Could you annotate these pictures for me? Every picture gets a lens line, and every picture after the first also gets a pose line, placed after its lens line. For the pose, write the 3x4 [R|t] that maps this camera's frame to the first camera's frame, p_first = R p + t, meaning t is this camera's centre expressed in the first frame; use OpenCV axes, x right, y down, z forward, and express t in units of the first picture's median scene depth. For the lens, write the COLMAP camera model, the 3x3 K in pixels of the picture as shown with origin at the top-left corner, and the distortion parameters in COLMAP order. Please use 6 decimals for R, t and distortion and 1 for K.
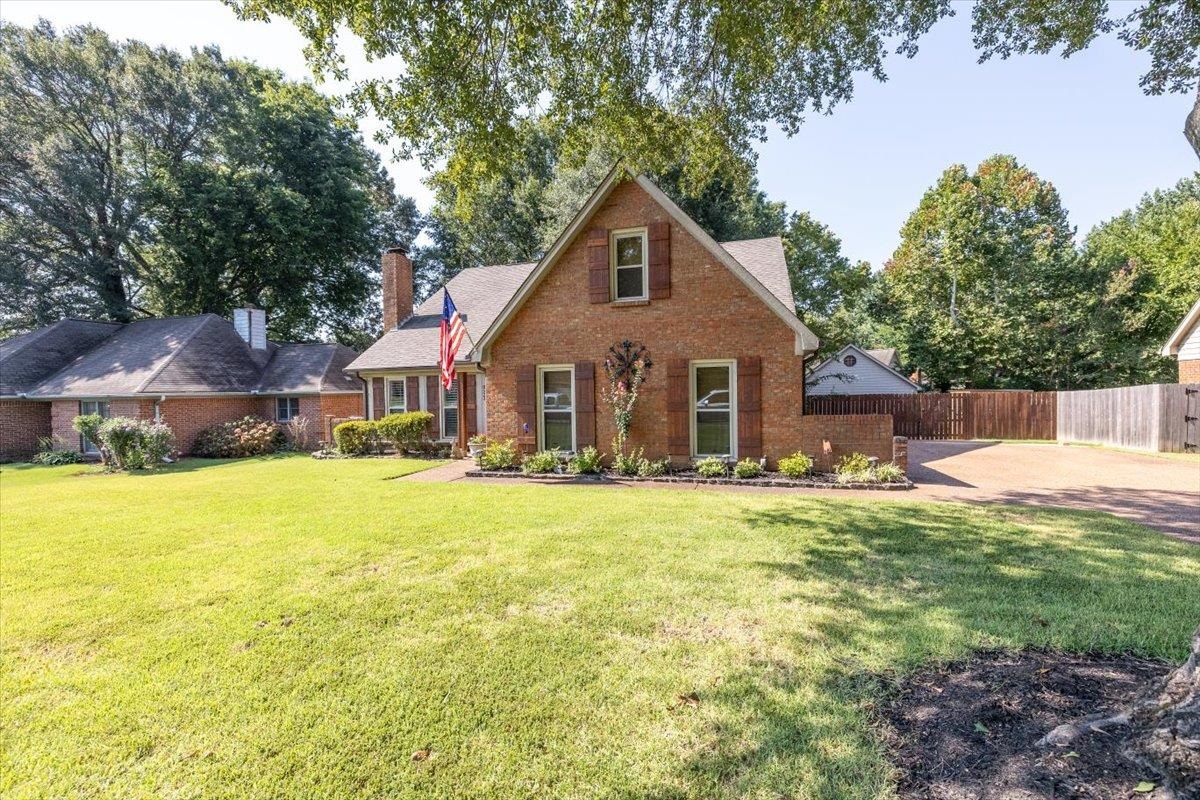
lens RADIAL K [[501.1, 0, 596.1], [0, 501.1, 401.0], [0, 0, 1]] dist [0.000437, 0.000242]
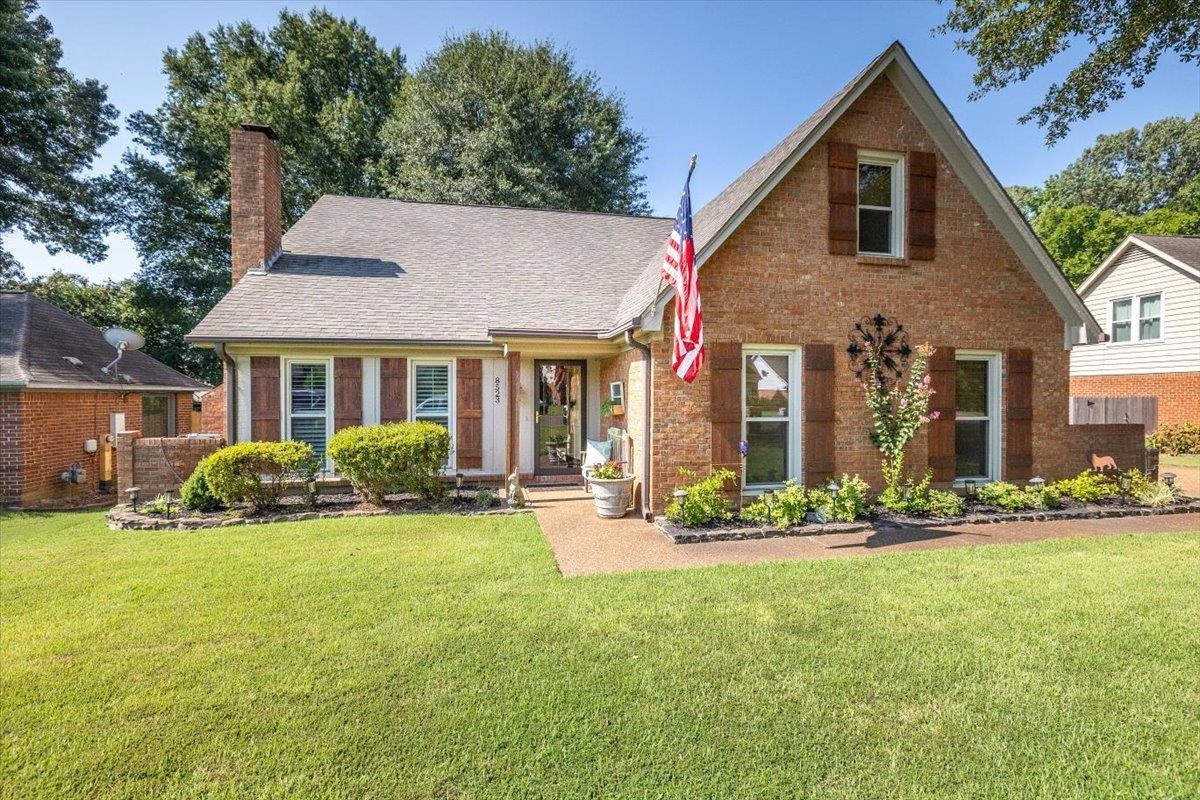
lens RADIAL K [[543.3, 0, 600.0], [0, 543.3, 400.0], [0, 0, 1]] dist [-0.000672, -0.000064]
pose [[0.877679, 0.018919, 0.478875, -0.594900], [-0.006420, 0.999595, -0.027726, 0.015705], [-0.479205, 0.021260, 0.877445, 0.523928]]
